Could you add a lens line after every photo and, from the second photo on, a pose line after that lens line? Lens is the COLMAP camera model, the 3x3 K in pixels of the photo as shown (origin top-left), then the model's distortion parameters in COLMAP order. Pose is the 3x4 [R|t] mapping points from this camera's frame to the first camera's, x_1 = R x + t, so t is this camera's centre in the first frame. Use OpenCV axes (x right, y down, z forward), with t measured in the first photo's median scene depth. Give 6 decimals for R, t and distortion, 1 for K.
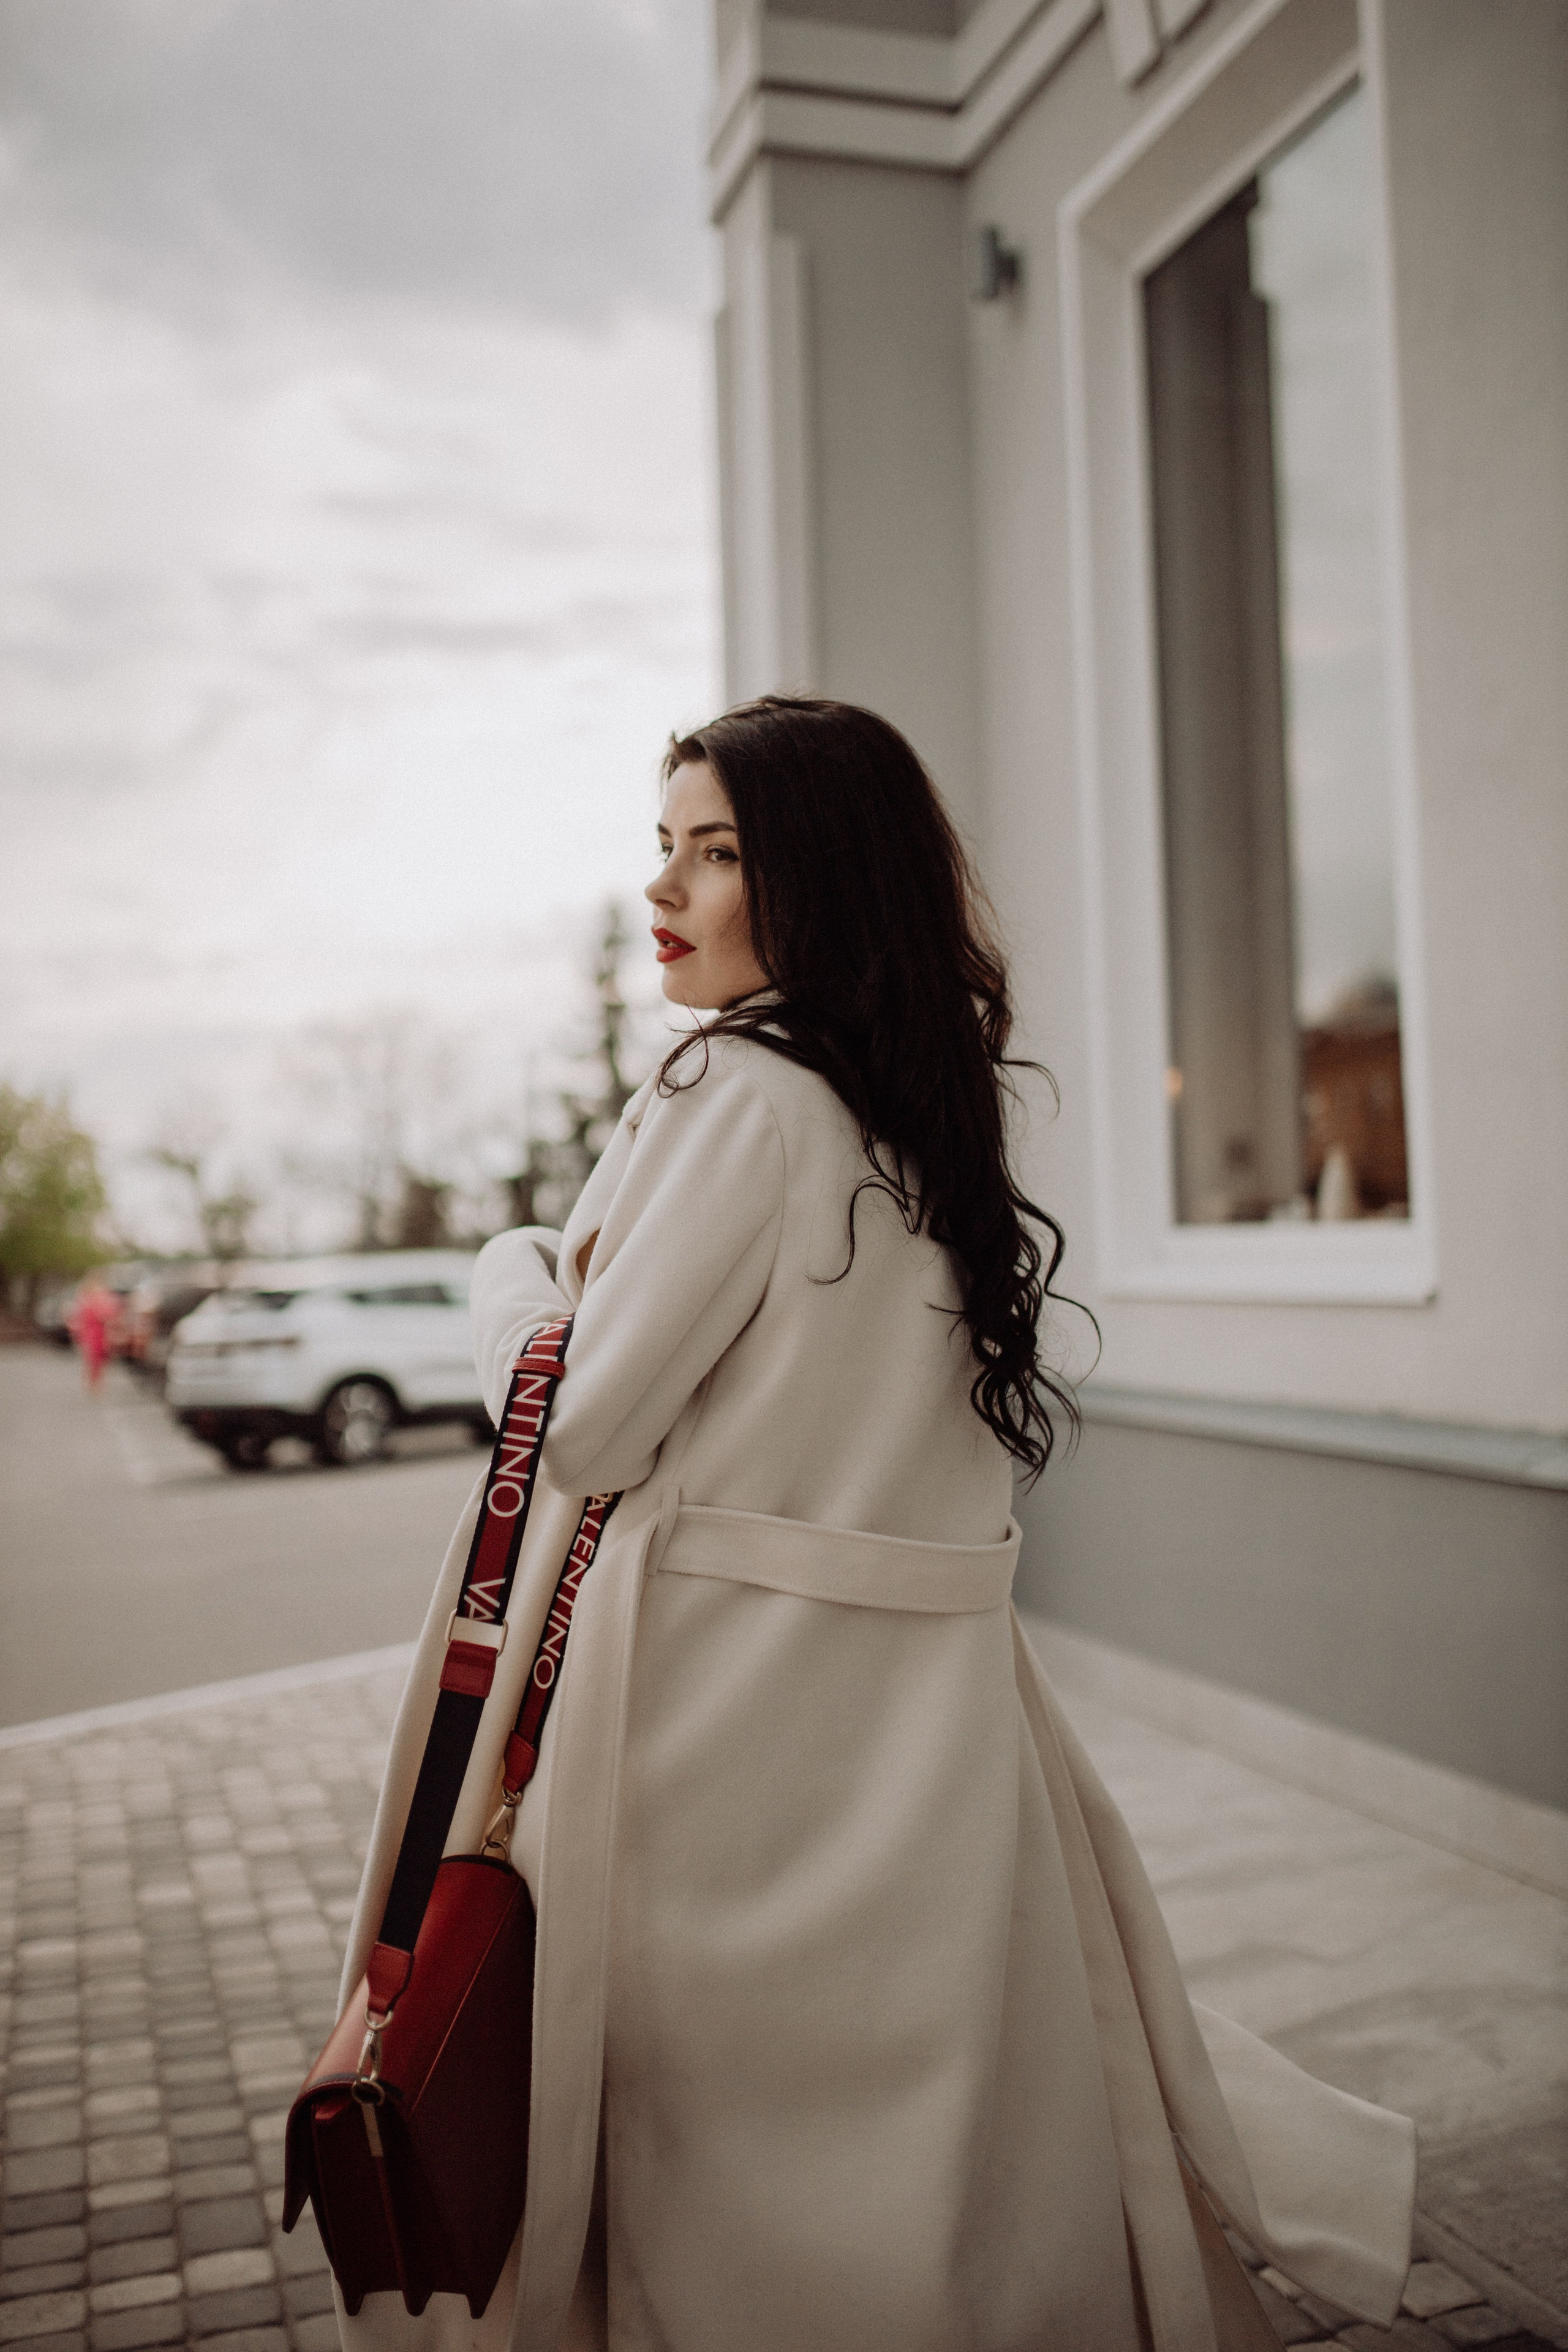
lens RADIAL K [[2246.7, 0, 784.0], [0, 2246.7, 1176.0], [0, 0, 1]] dist [-0.072029, 0.104393]
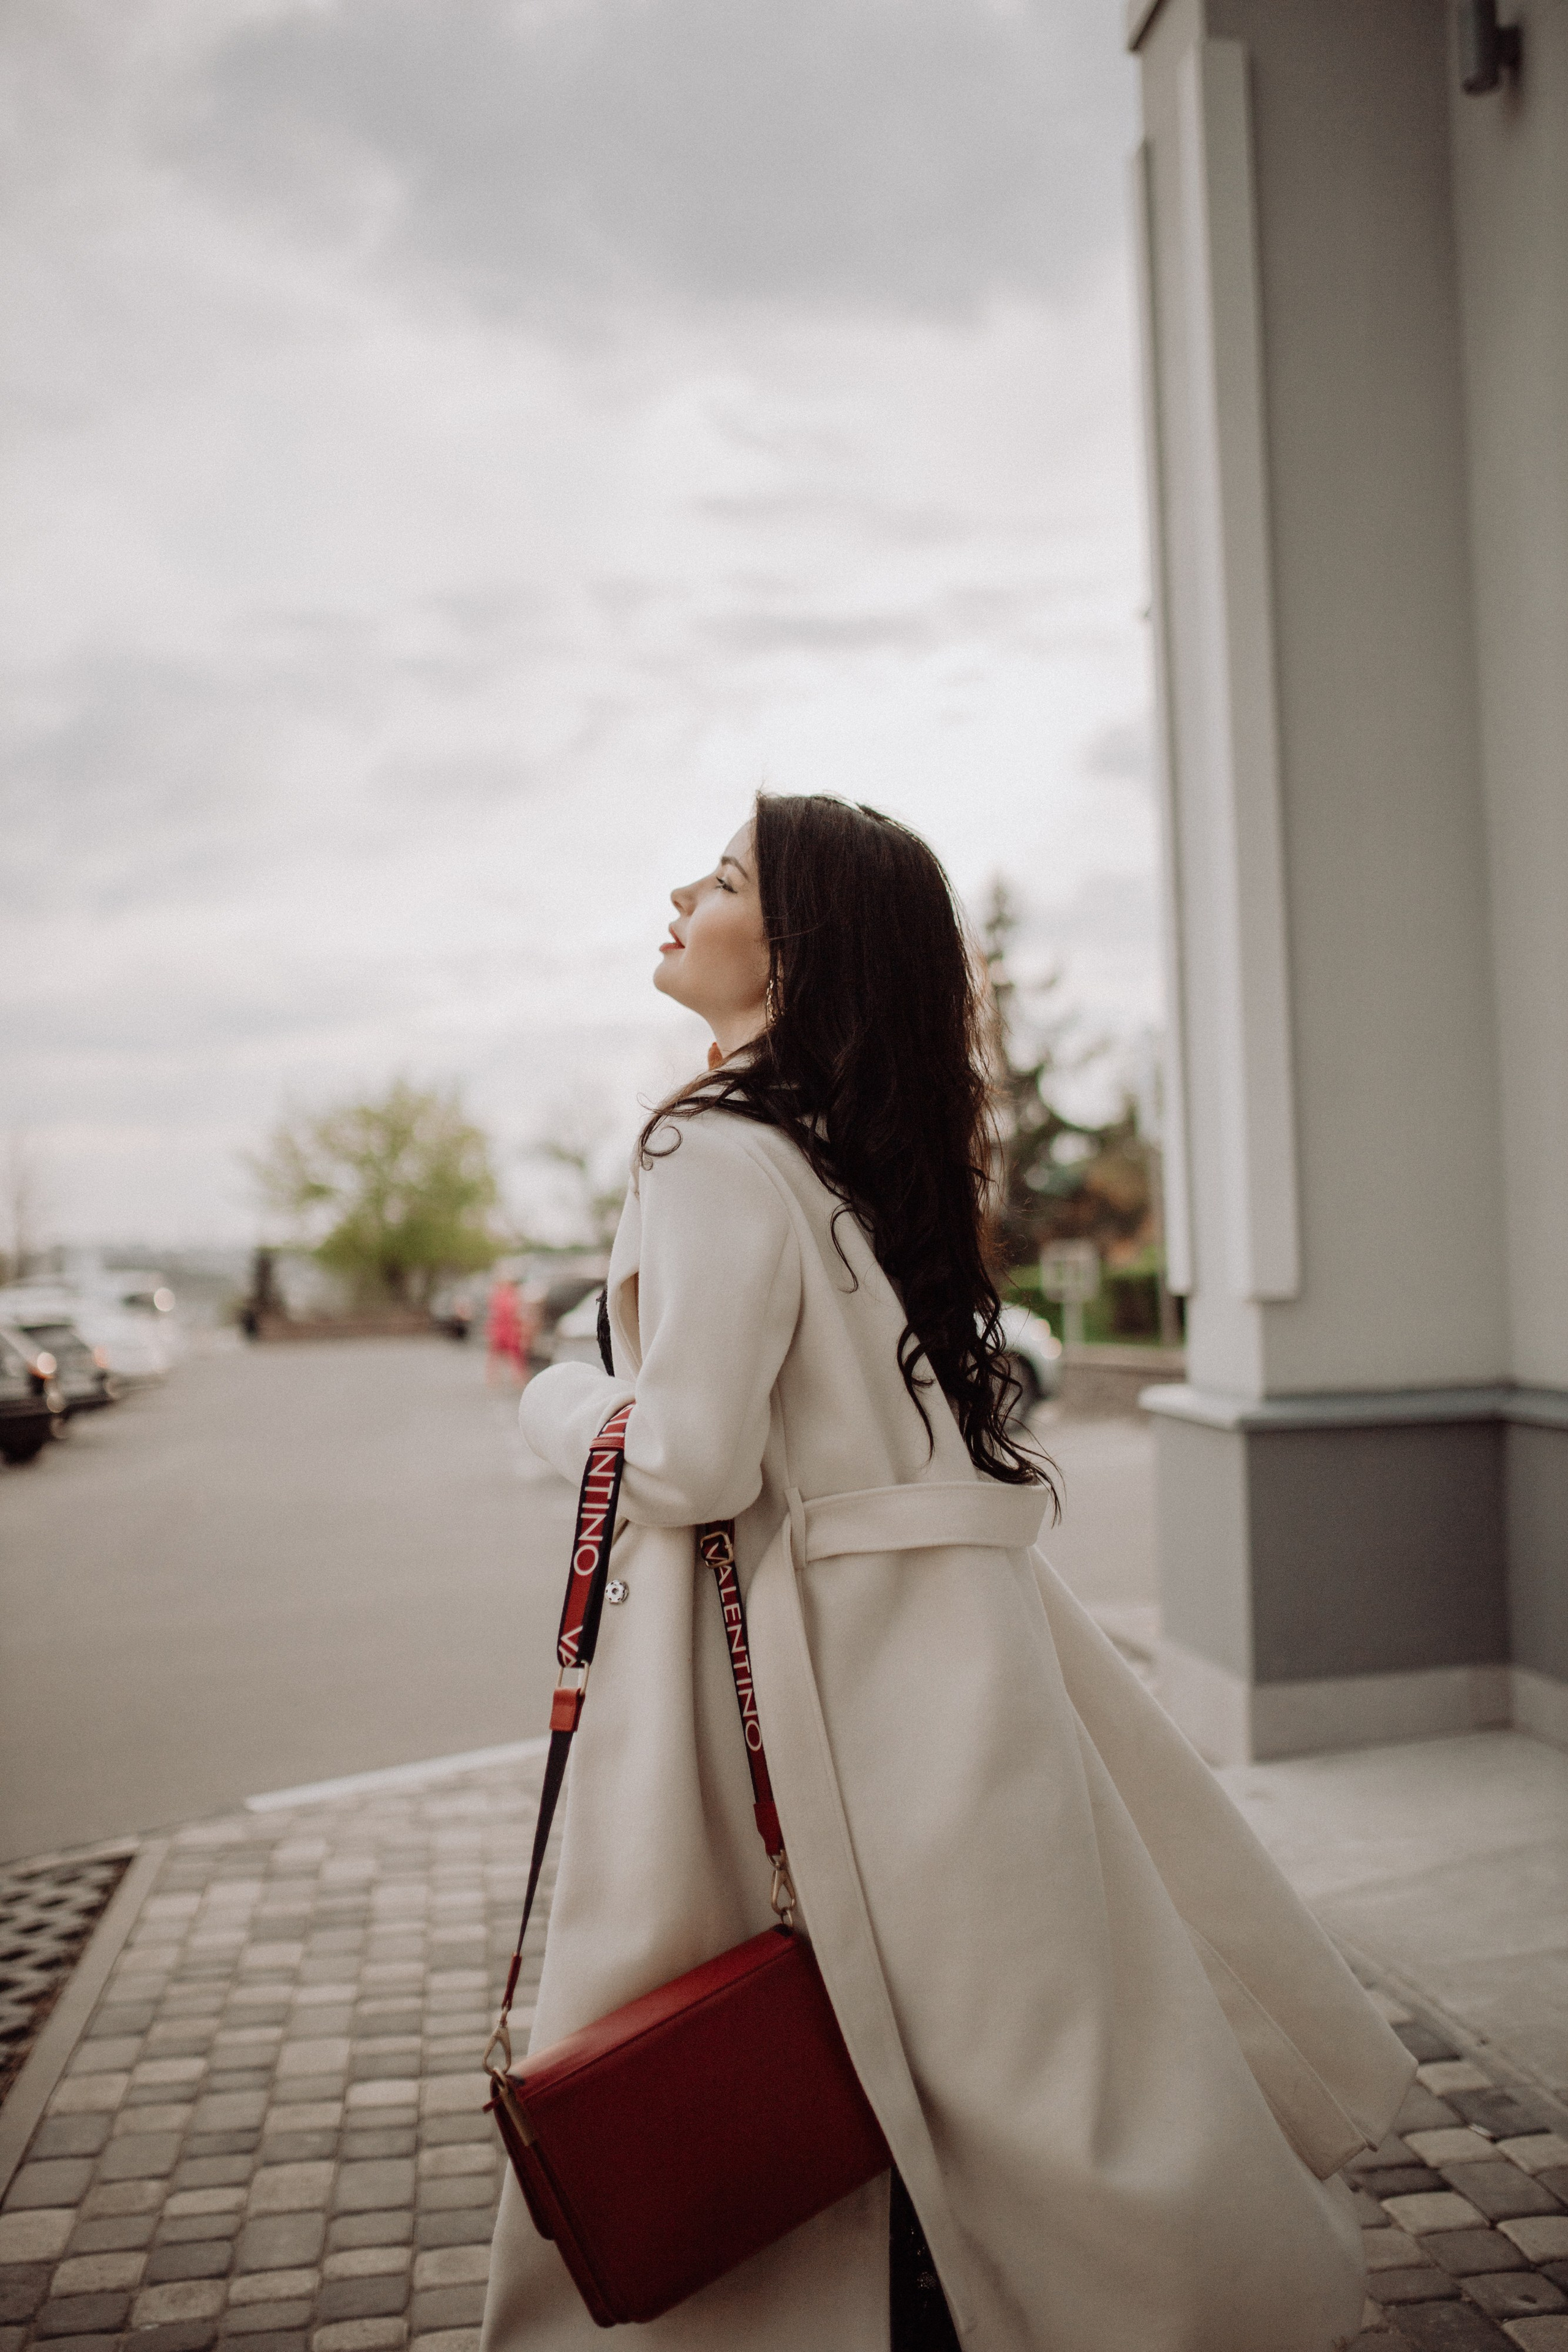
lens RADIAL K [[2246.7, 0, 784.0], [0, 2246.7, 1176.0], [0, 0, 1]] dist [-0.072029, 0.104393]
pose [[0.985657, -0.009824, -0.168476, -0.027498], [0.010566, 0.999938, 0.003509, 0.005053], [0.168431, -0.005238, 0.985700, 0.138559]]
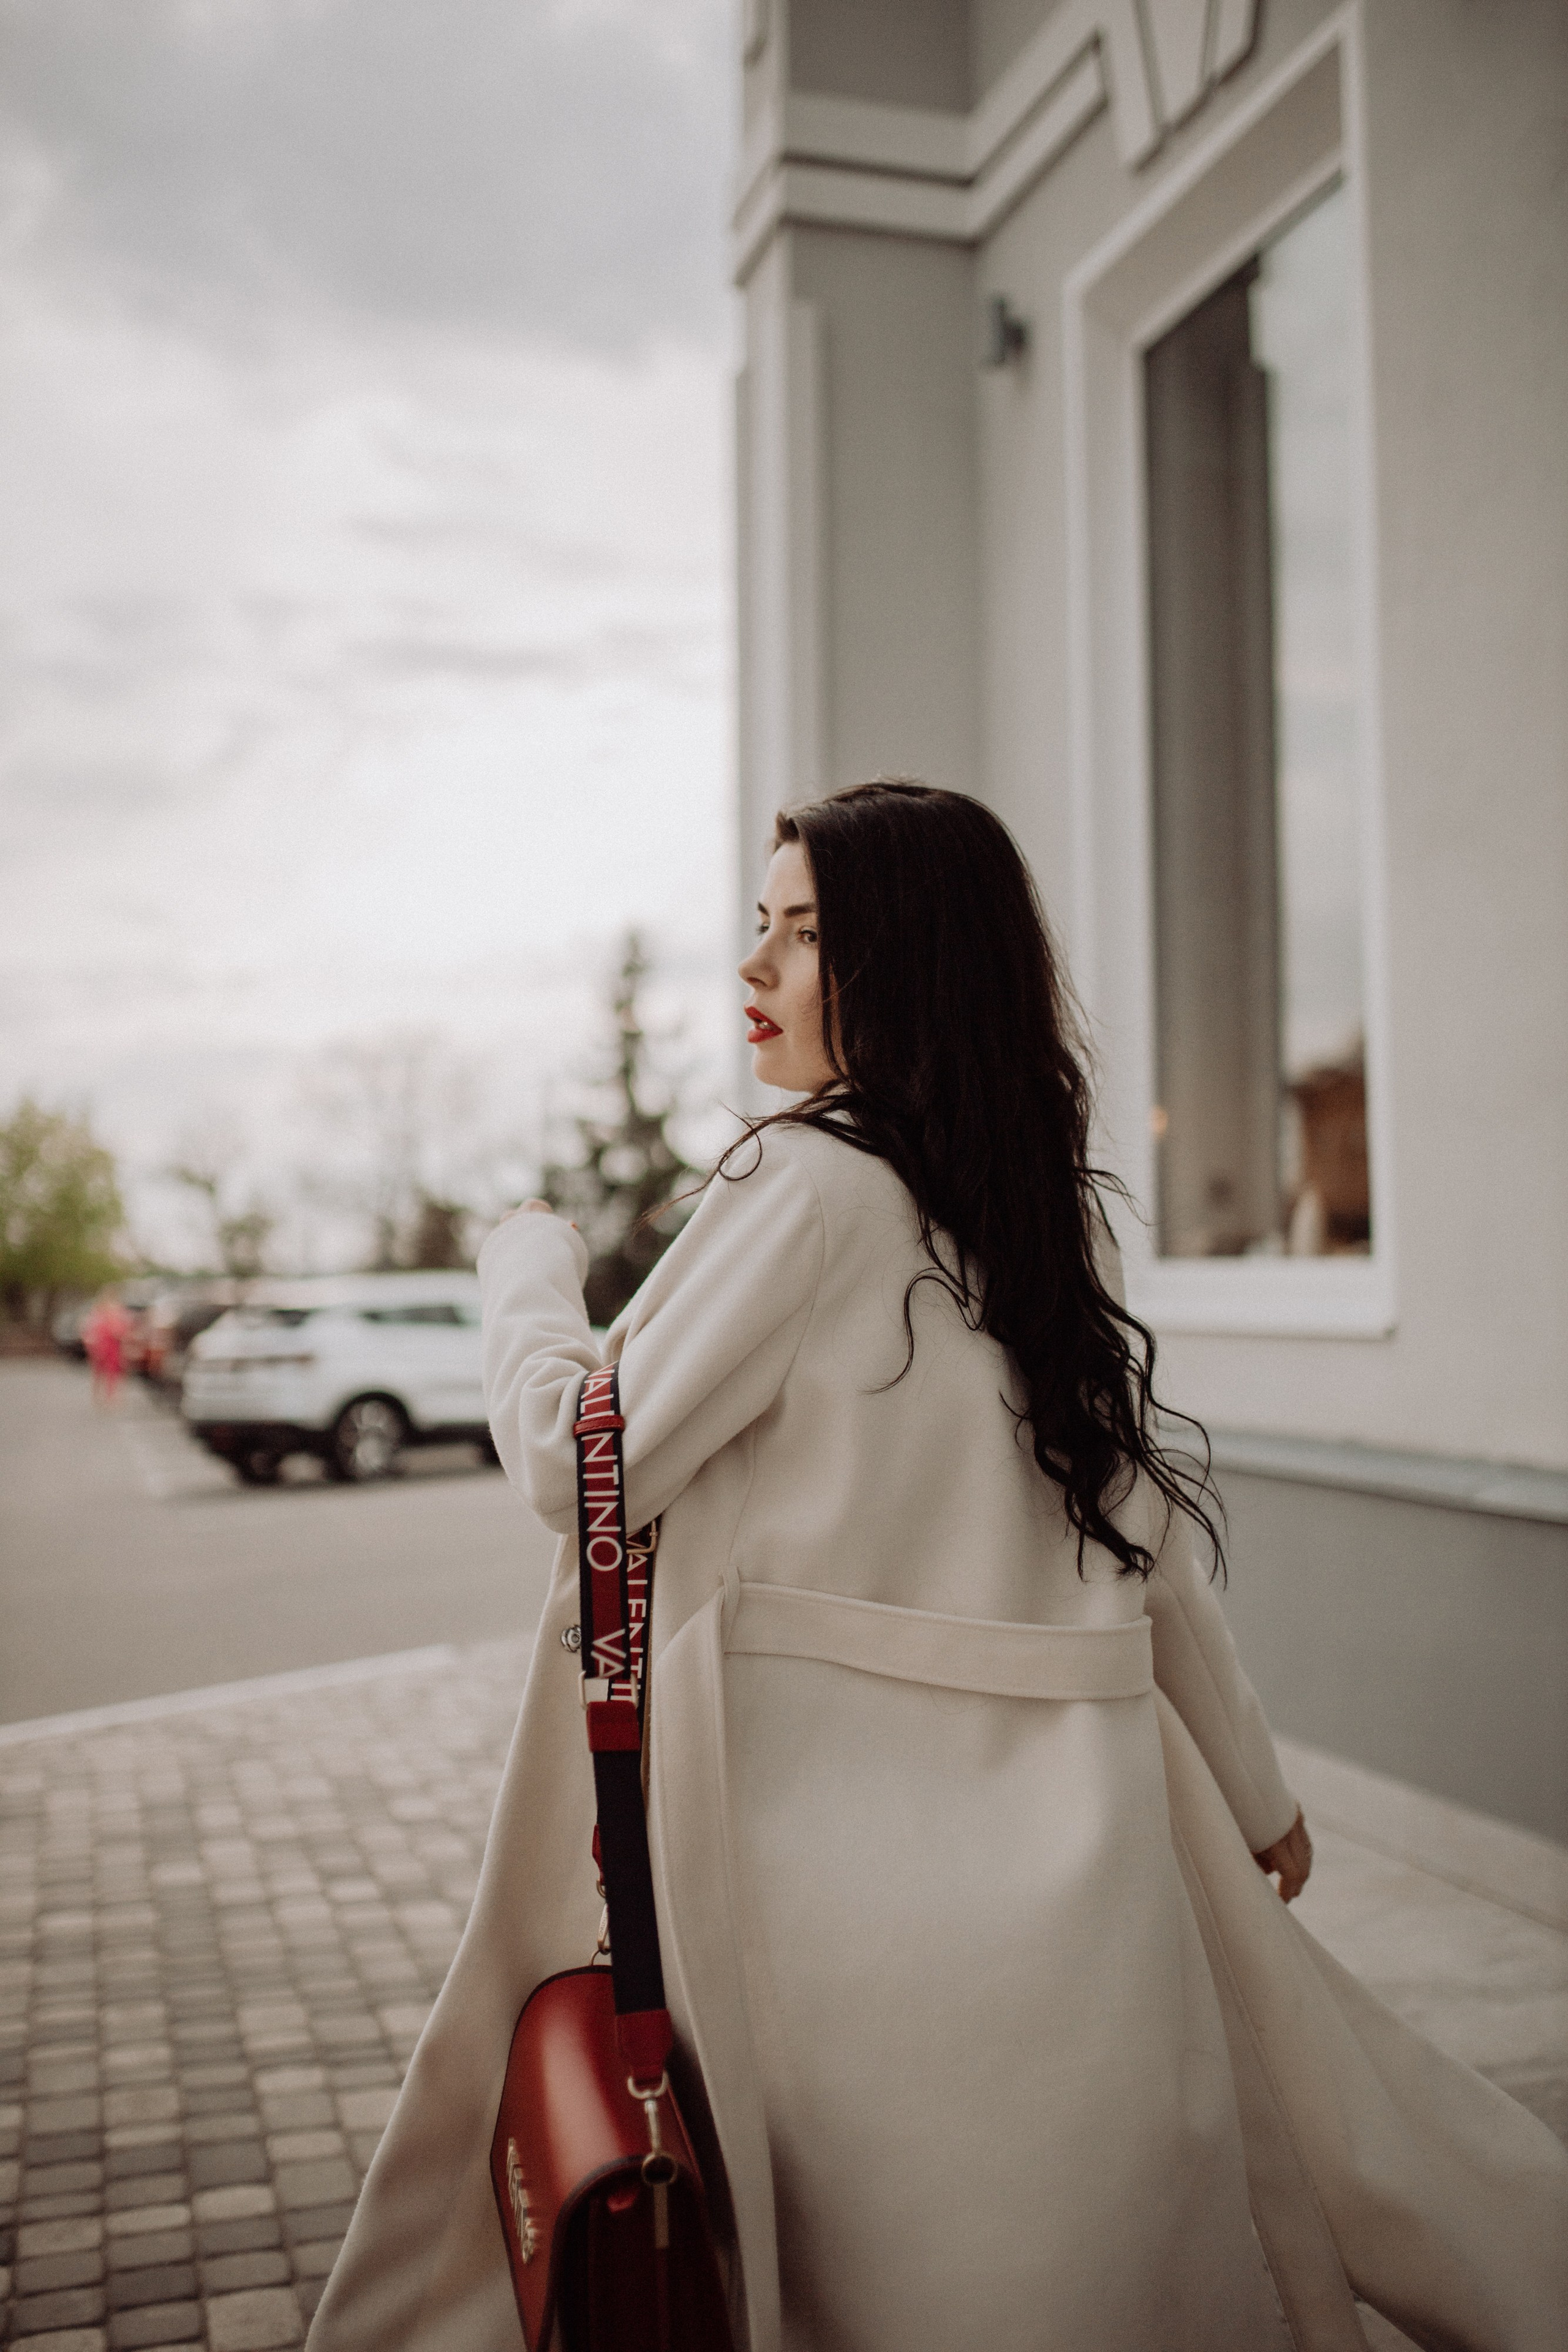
lens RADIAL K [[2246.7, 0, 784.0], [0, 2246.7, 1176.0], [0, 0, 1]] dist [-0.072029, 0.104393]
pose [[0.999790, 0.019079, -0.007516, 0.007324], [-0.019176, 0.999731, -0.013017, 0.000428], [0.007266, 0.013158, 0.999887, -0.038485]]
